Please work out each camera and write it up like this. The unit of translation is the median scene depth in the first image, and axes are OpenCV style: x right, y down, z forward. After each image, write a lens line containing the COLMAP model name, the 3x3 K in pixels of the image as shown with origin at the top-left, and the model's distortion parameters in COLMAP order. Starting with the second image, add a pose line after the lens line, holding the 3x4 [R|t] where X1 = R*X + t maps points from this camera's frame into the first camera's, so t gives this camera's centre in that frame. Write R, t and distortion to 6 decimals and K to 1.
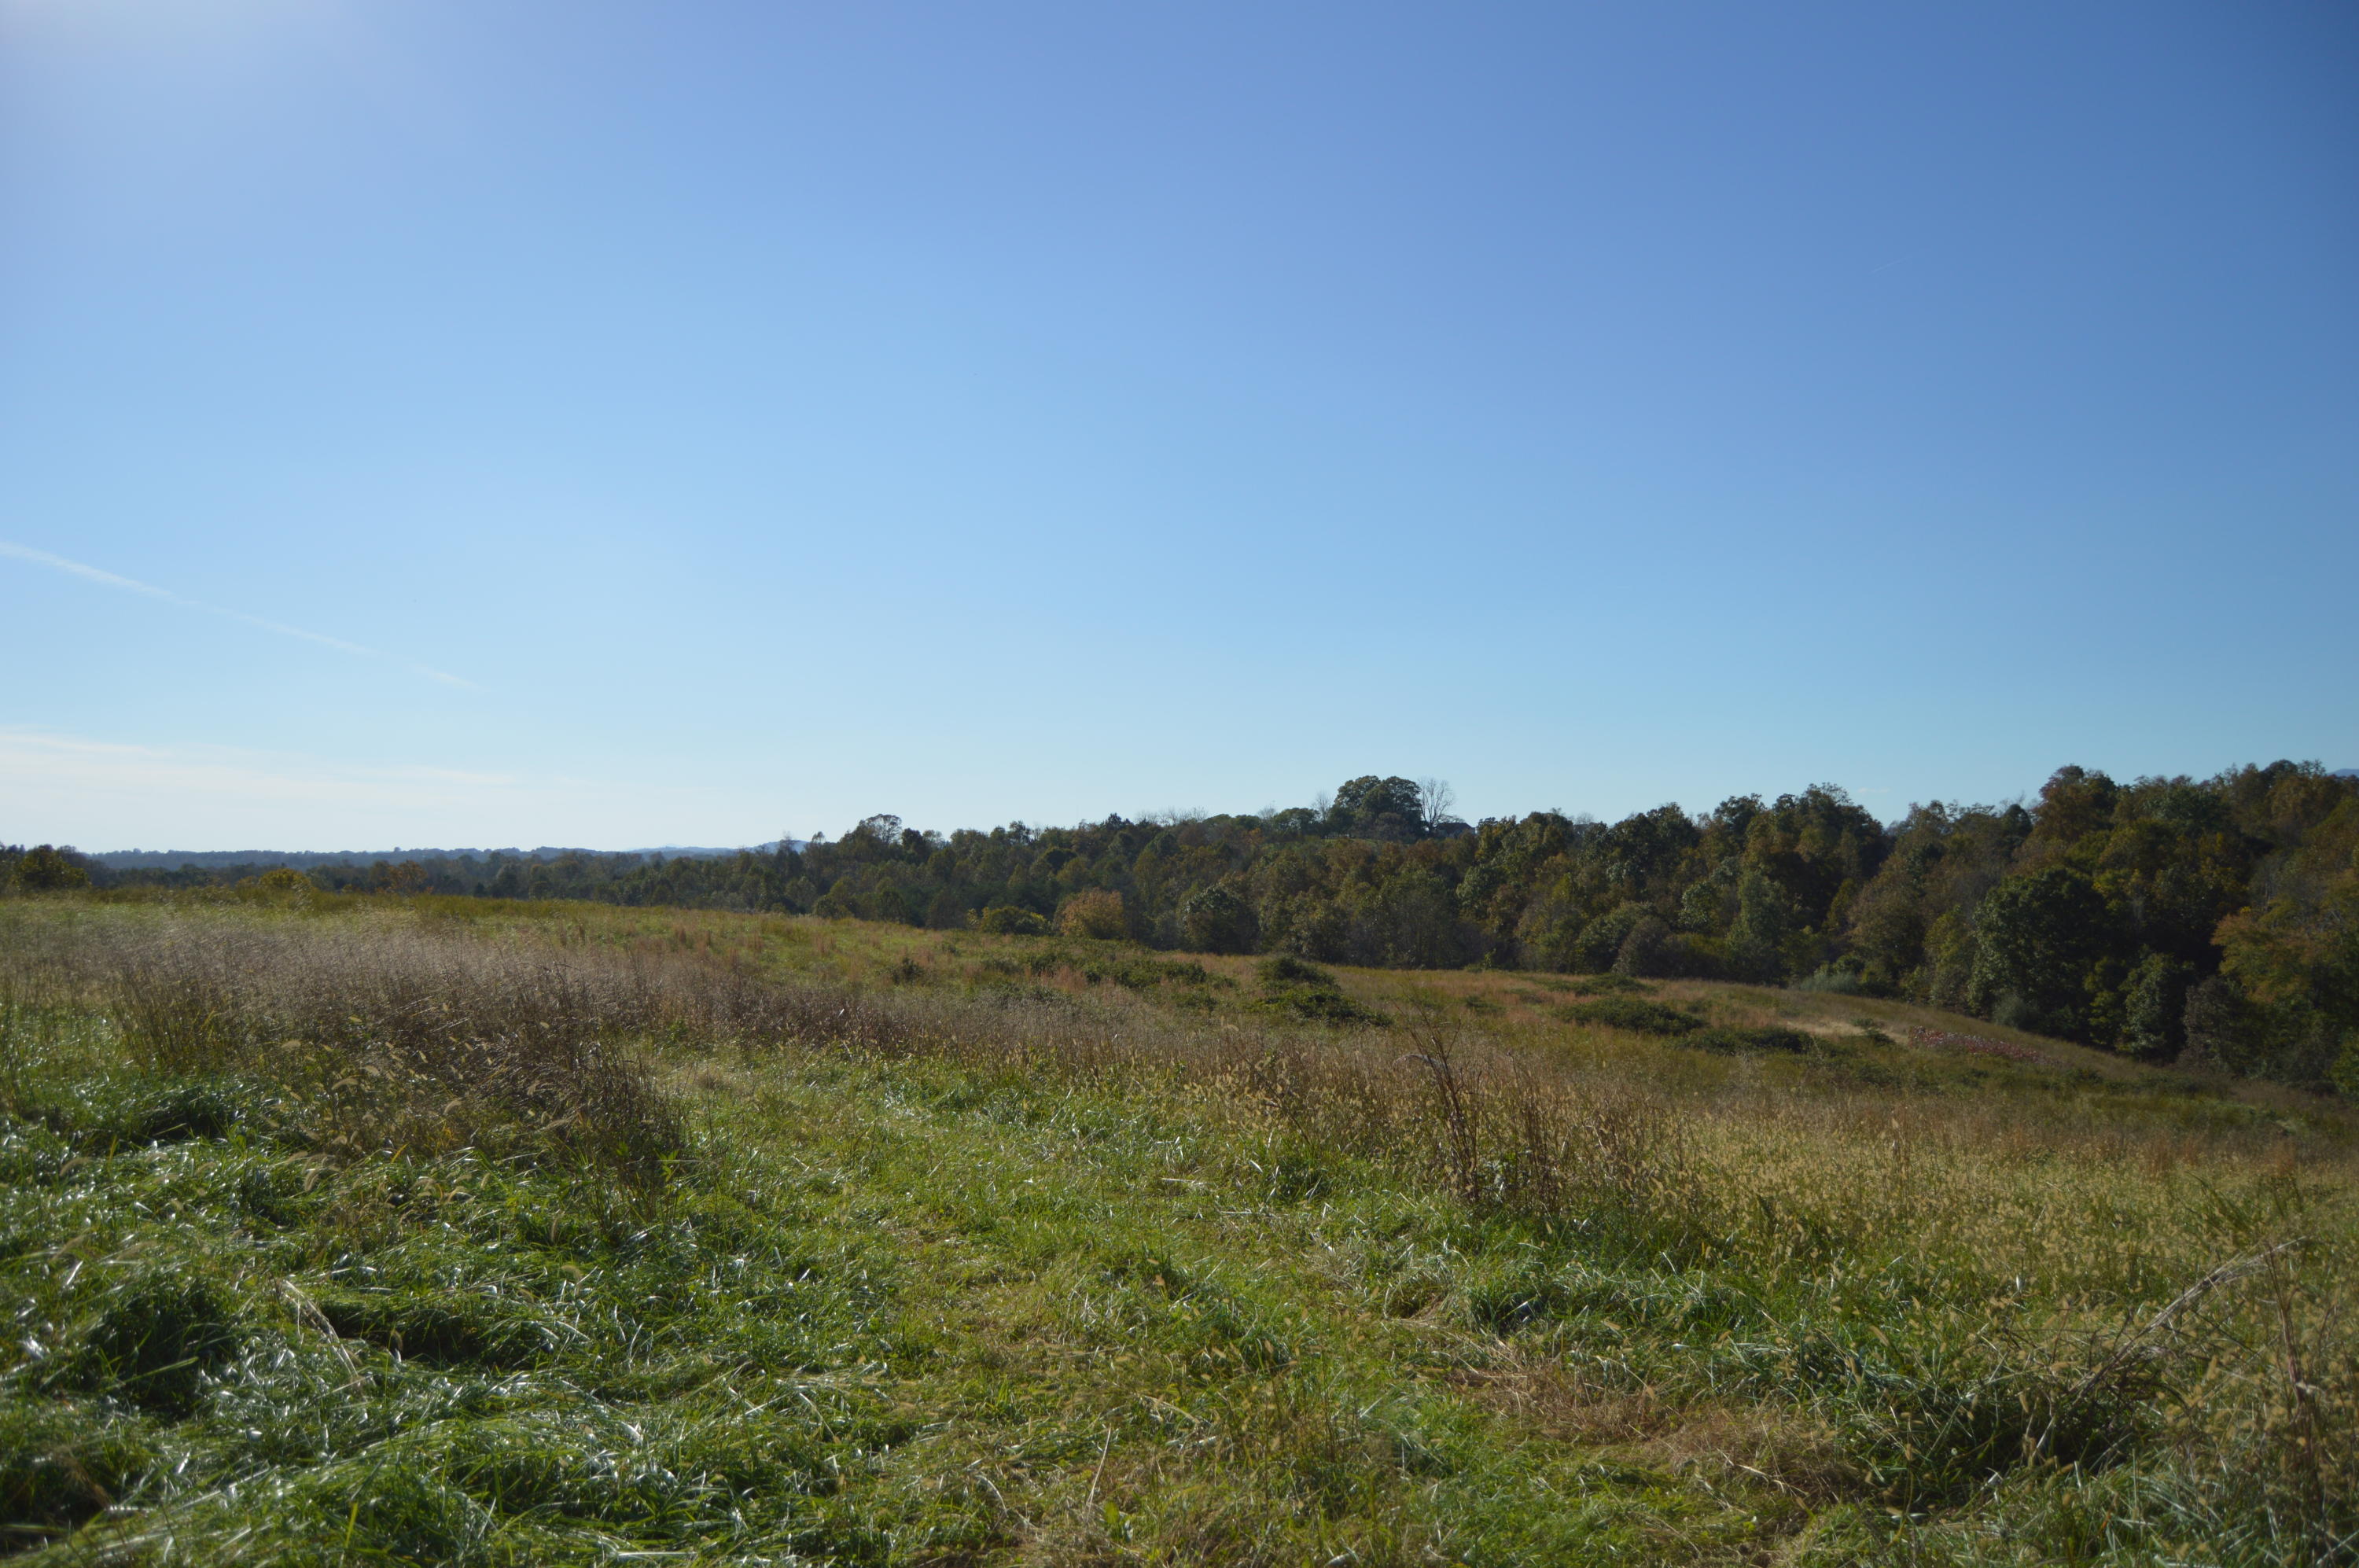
lens RADIAL K [[1870.7, 0, 1178.7], [0, 1870.7, 826.3], [0, 0, 1]] dist [-0.059771, 0.007639]
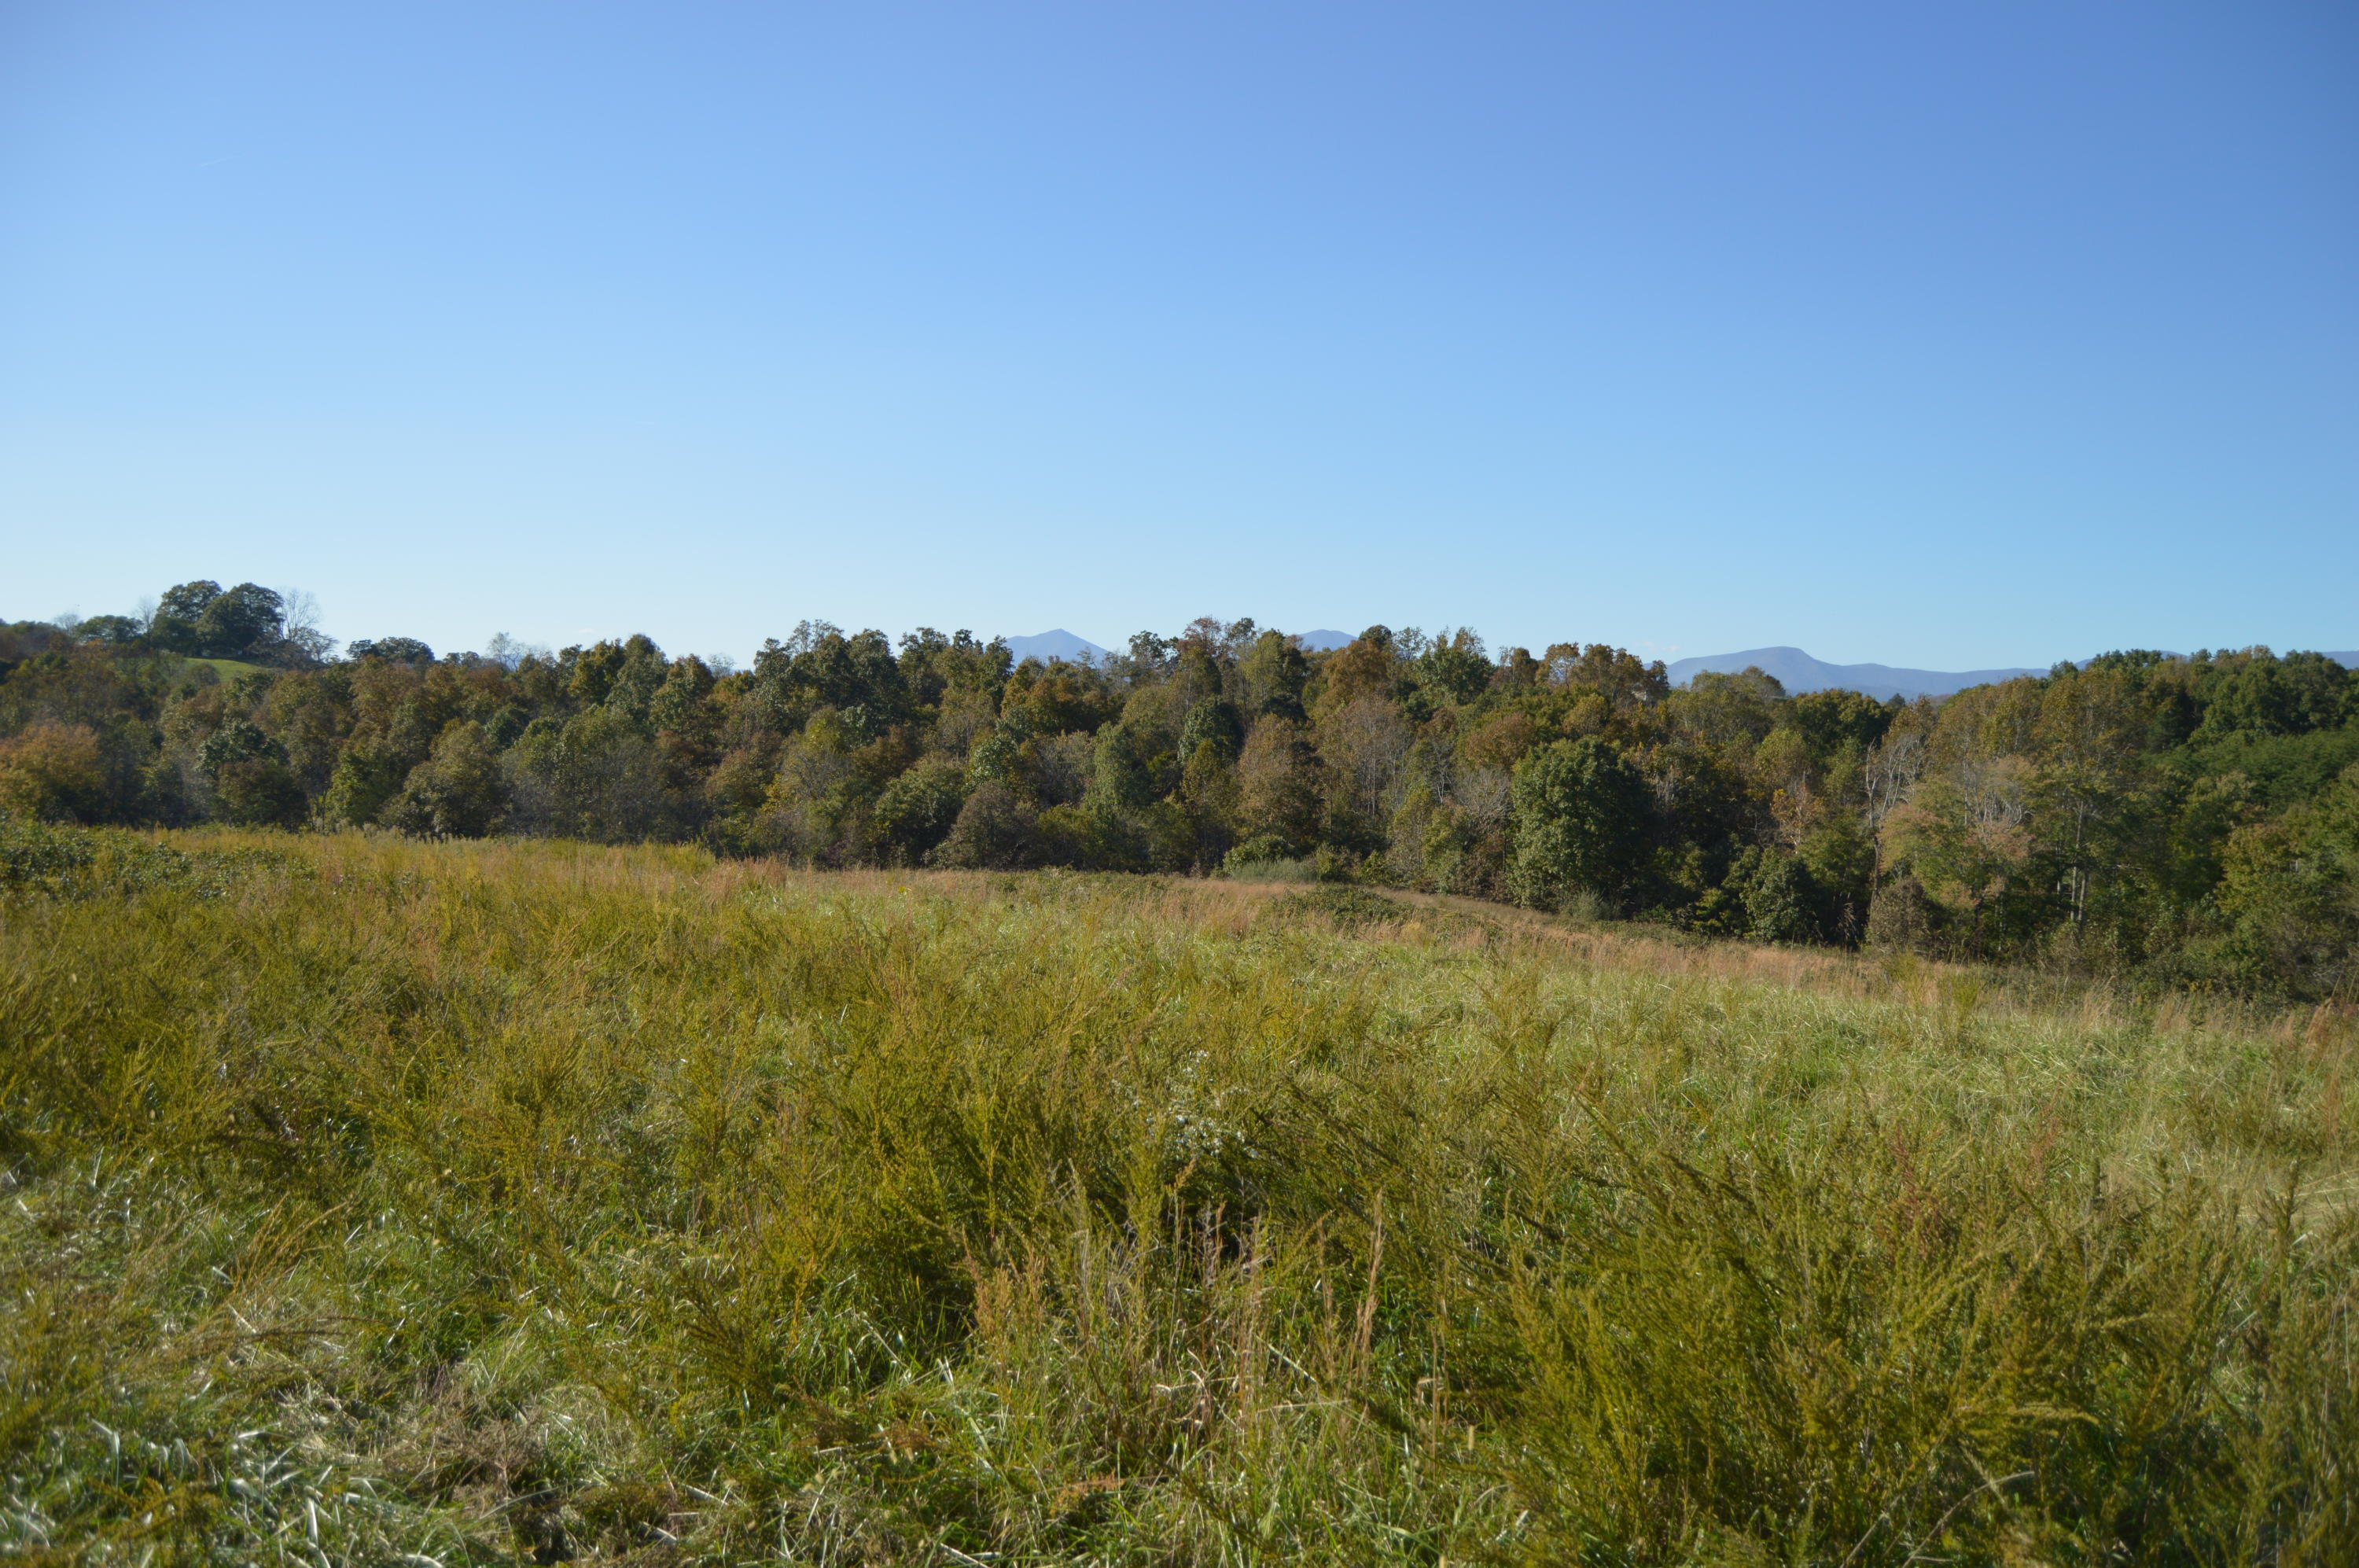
lens RADIAL K [[1870.7, 0, 1178.7], [0, 1870.7, 826.3], [0, 0, 1]] dist [-0.059771, 0.007639]
pose [[0.794318, -0.005708, 0.607476, -0.050663], [-0.047226, 0.996350, 0.071114, 0.002645], [-0.605664, -0.085176, 0.791149, 0.111844]]
